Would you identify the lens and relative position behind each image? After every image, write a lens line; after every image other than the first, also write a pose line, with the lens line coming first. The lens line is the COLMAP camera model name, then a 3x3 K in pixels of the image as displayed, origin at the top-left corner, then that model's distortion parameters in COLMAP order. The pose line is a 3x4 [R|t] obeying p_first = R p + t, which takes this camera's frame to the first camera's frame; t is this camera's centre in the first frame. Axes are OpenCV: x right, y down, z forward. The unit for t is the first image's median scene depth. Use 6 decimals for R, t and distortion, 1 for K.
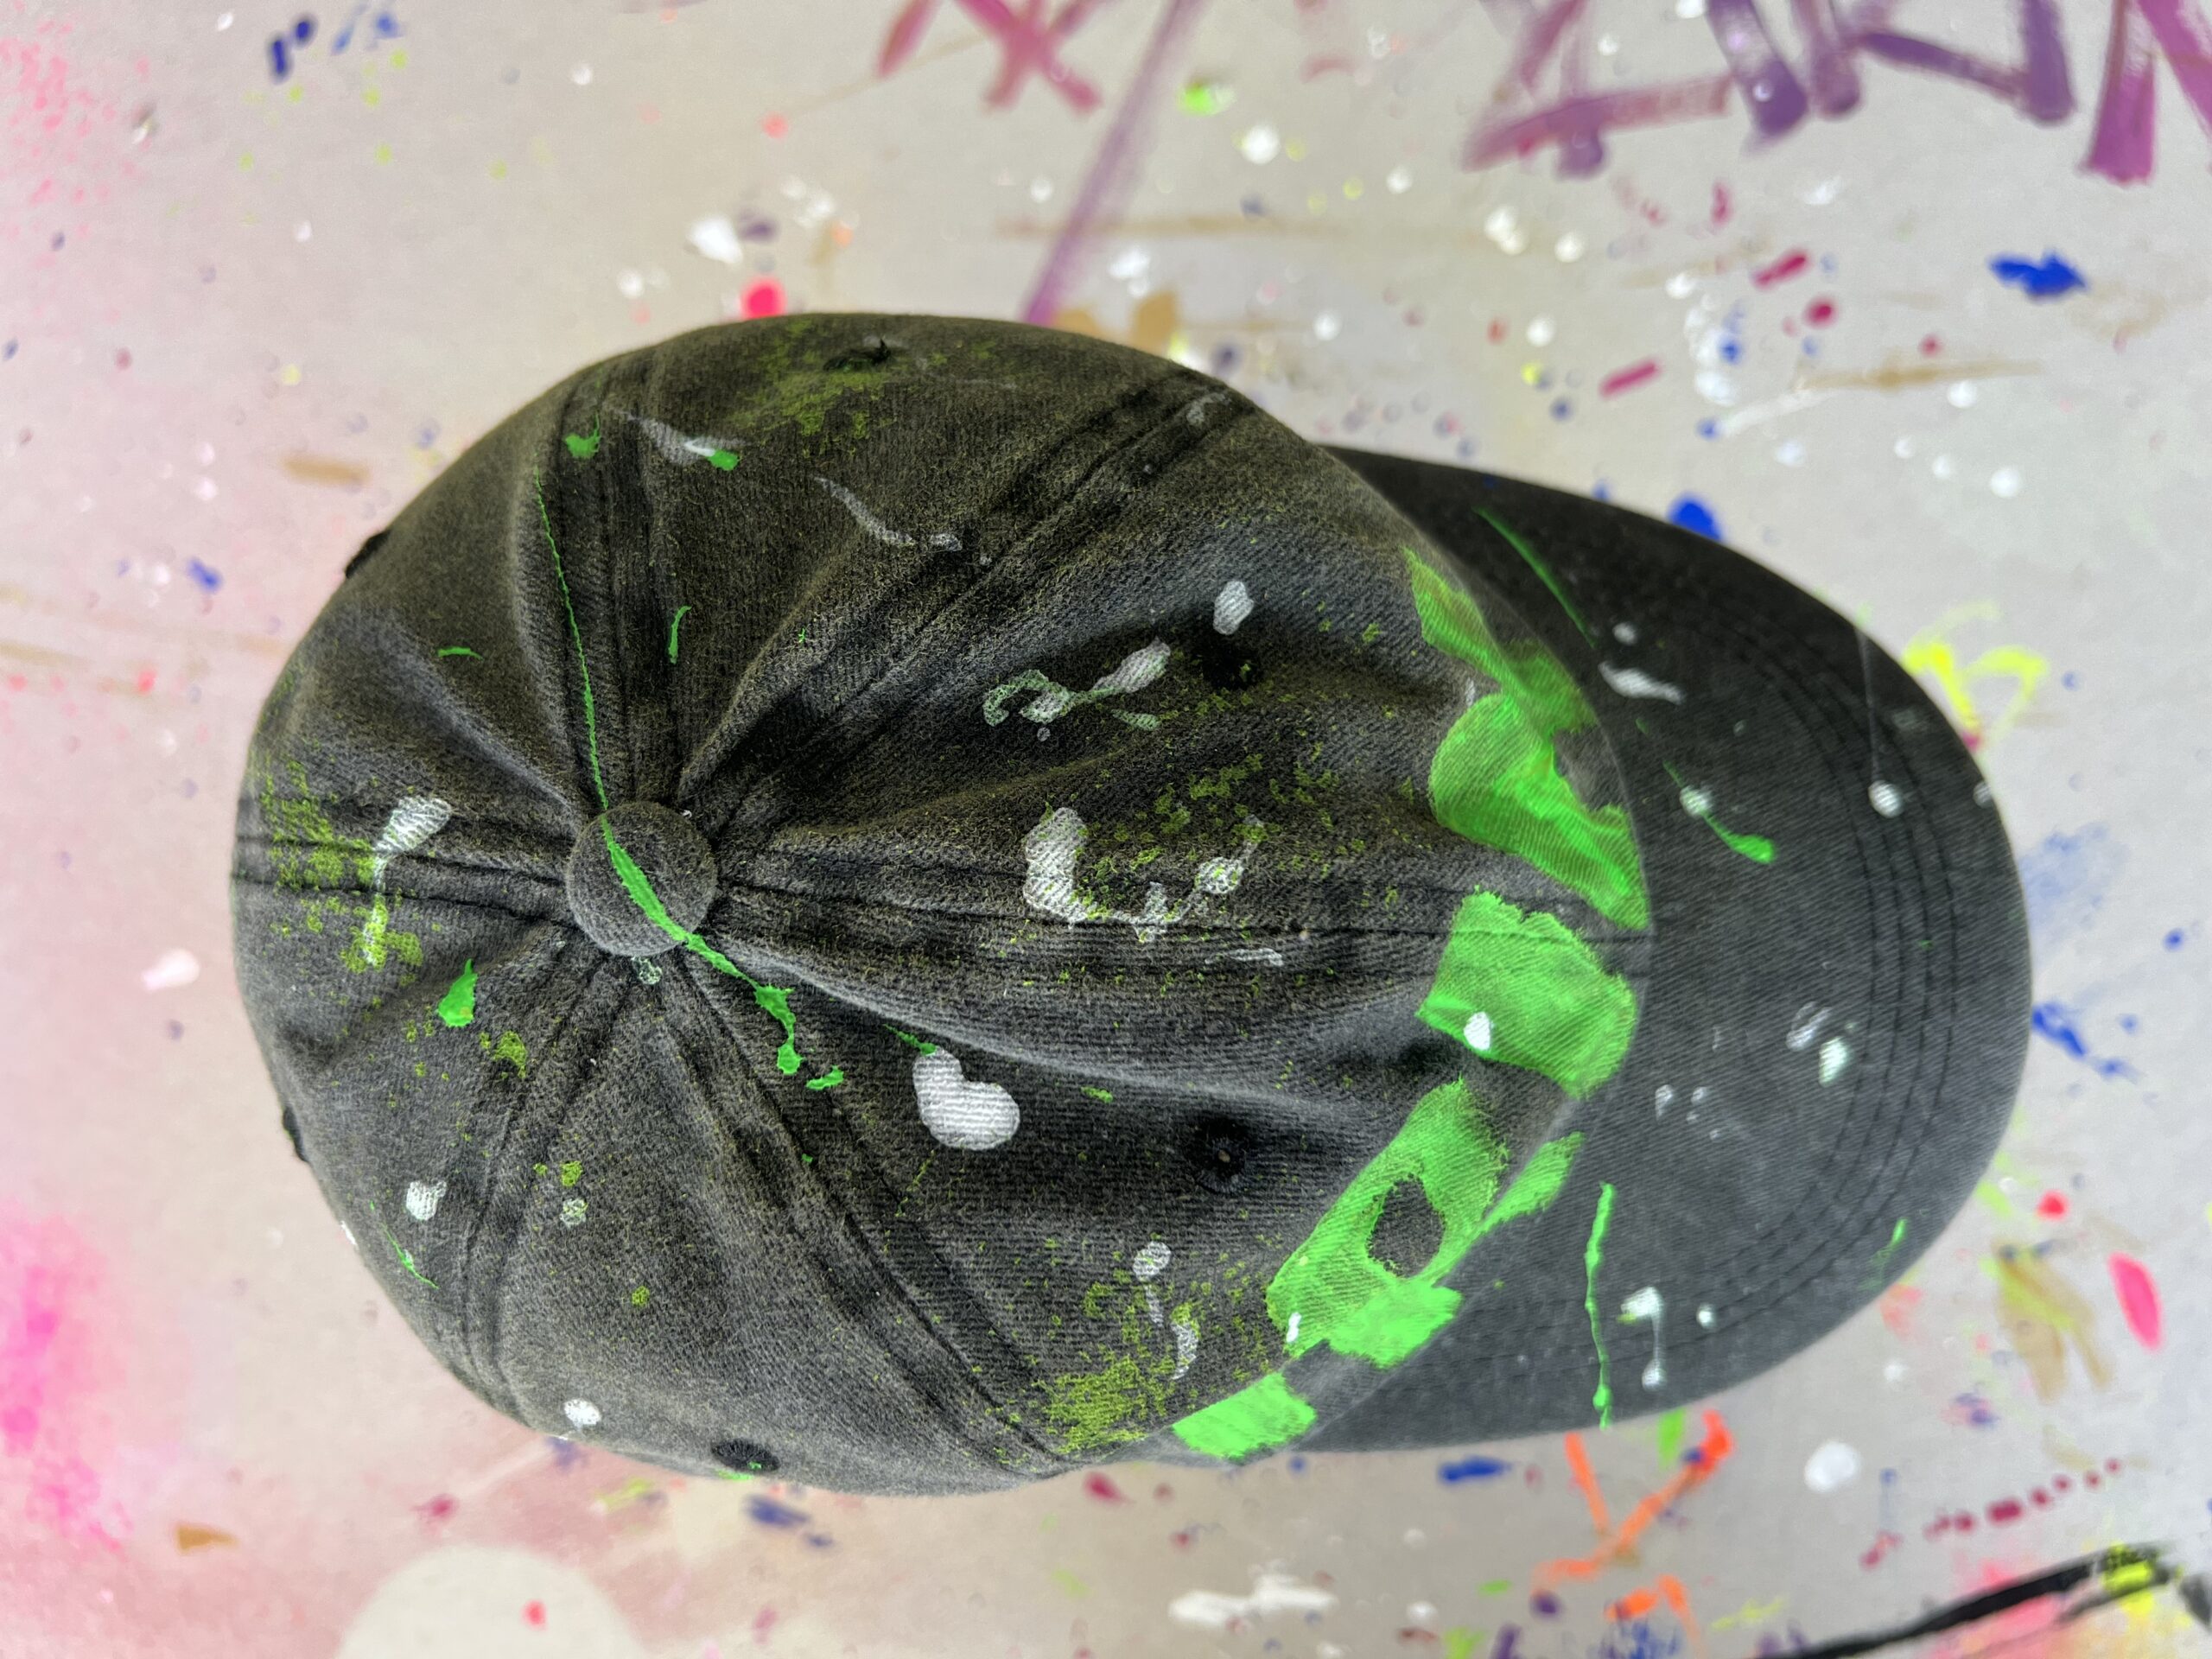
lens RADIAL K [[1662.2, 0, 1104.8], [0, 1662.2, 742.1], [0, 0, 1]] dist [0.043259, -0.066659]
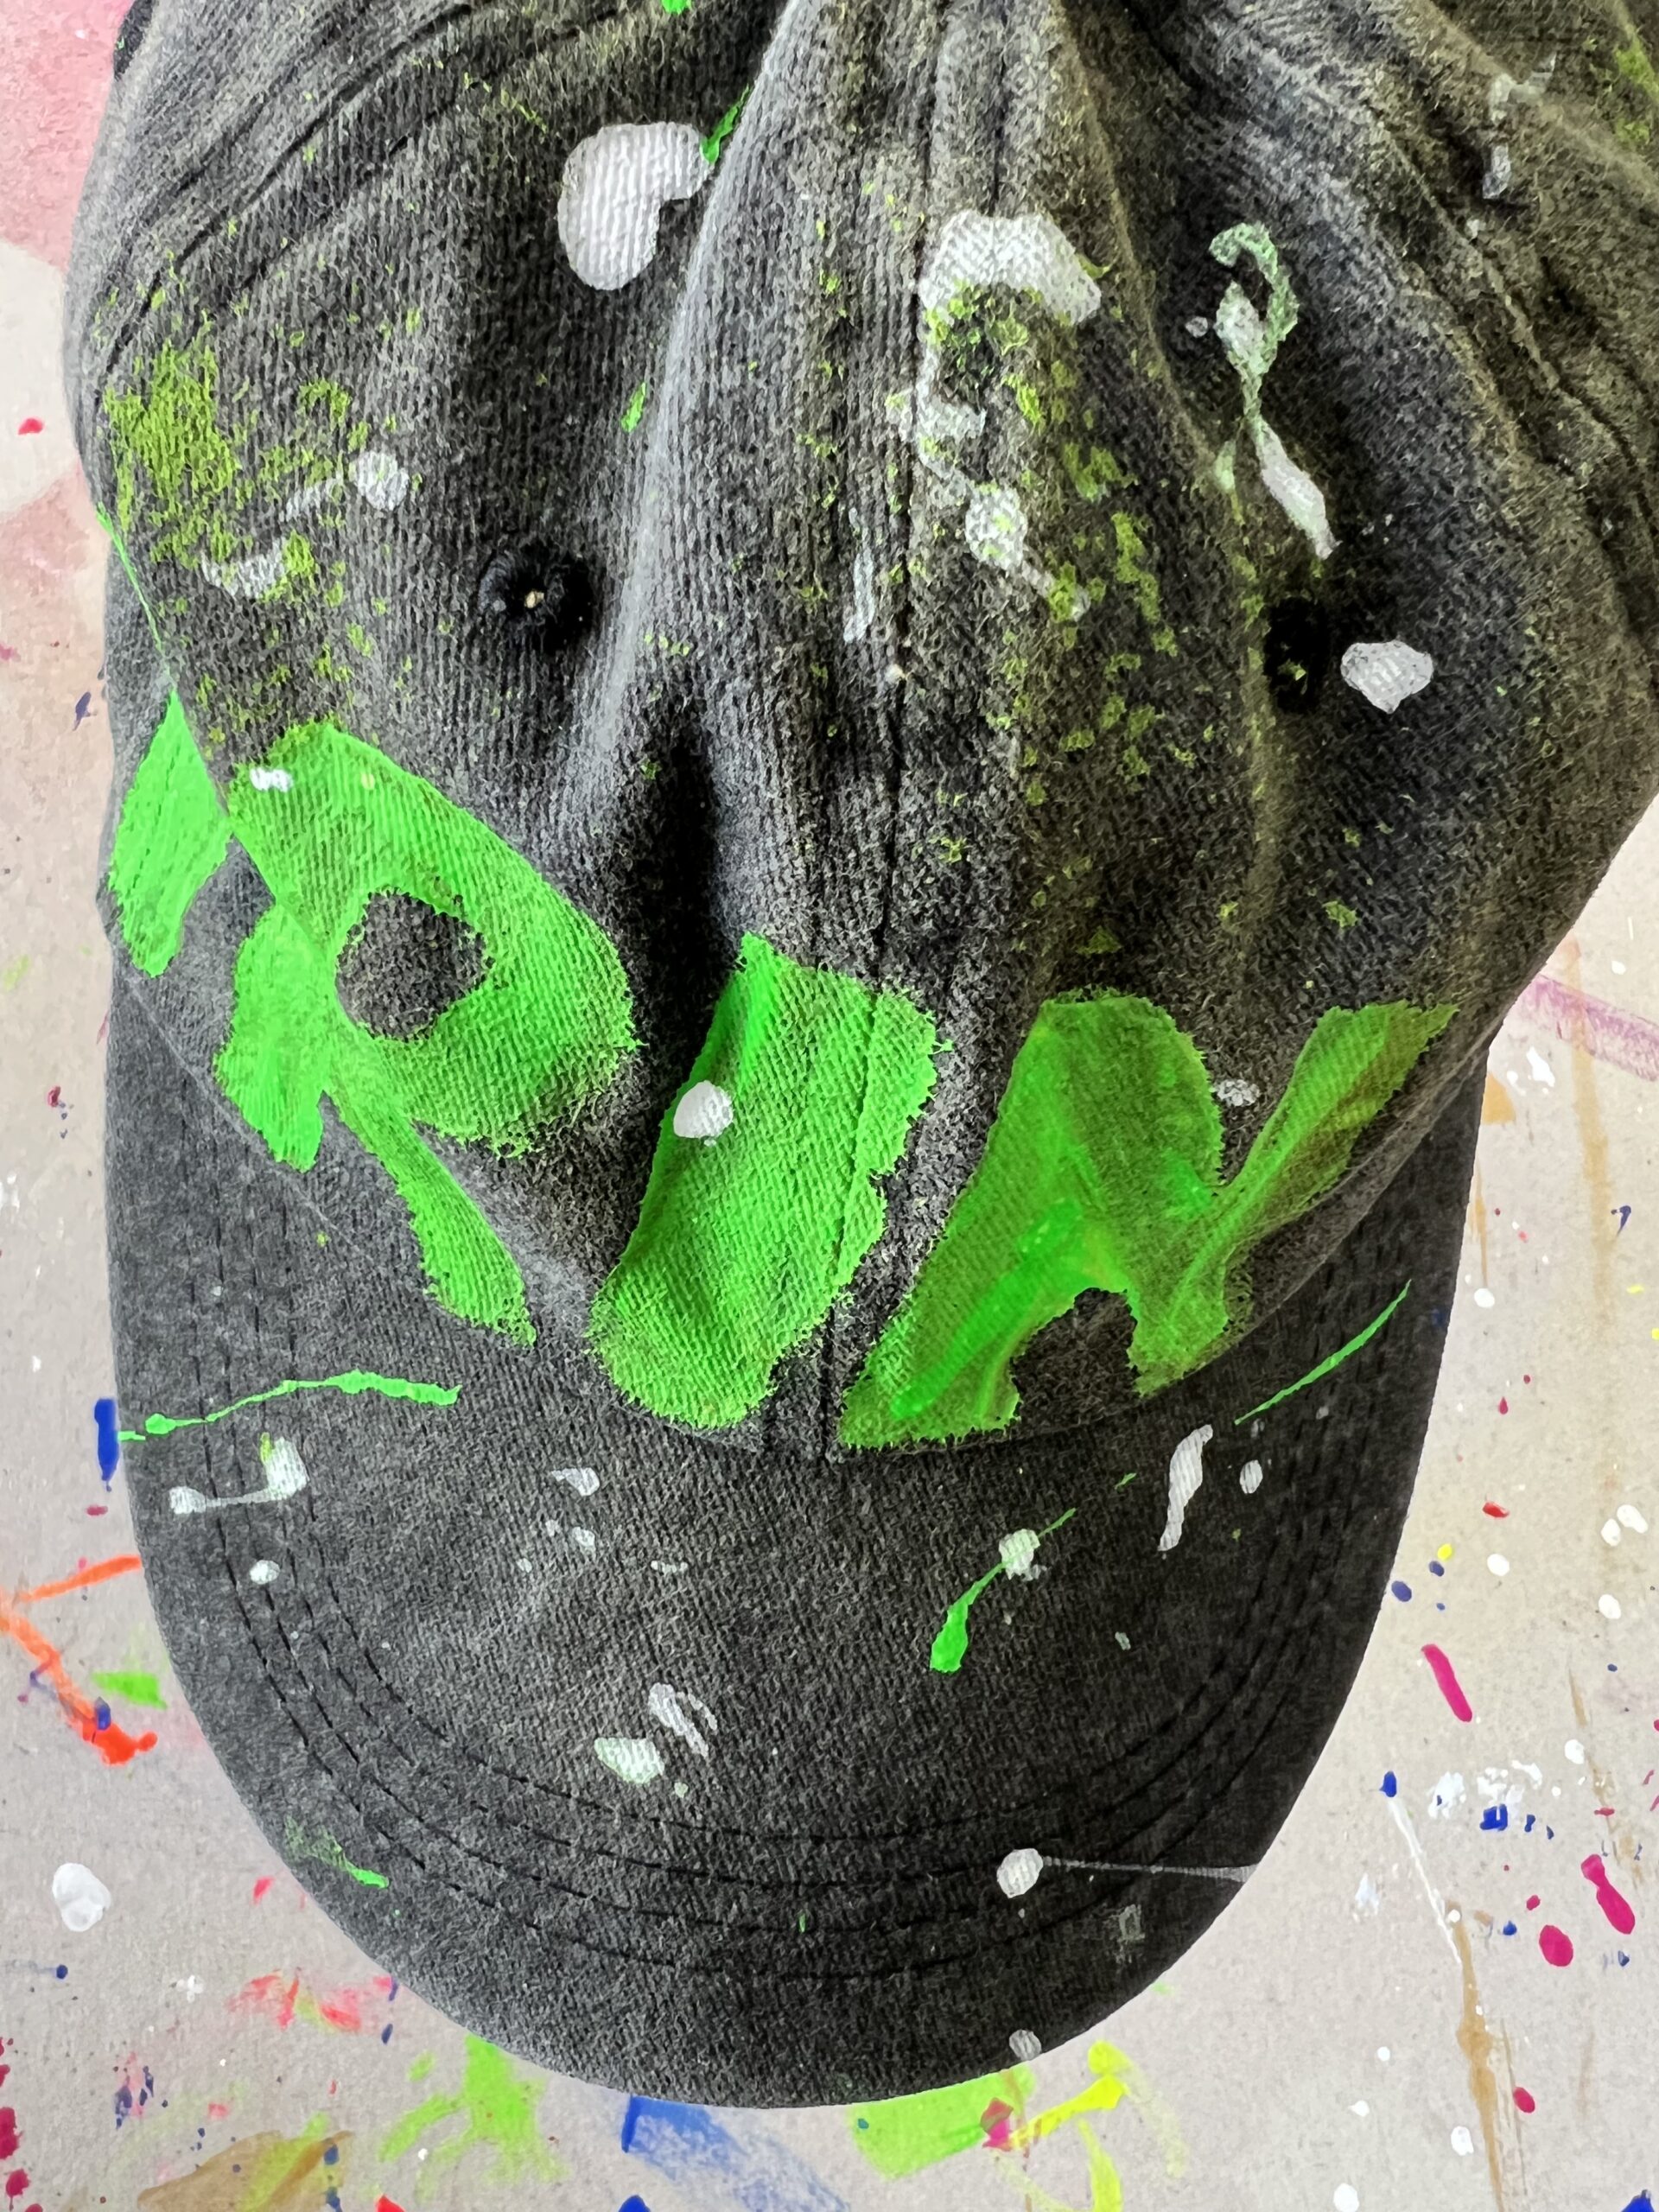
lens RADIAL K [[1640.0, 0, 766.7], [0, 1640.0, 1037.8], [0, 0, 1]] dist [-0.004799, 0.001945]
pose [[-0.006500, 0.987017, -0.160481, 0.340586], [-0.997790, 0.004210, 0.066308, 0.121356], [0.066123, 0.160558, 0.984809, 0.423656]]
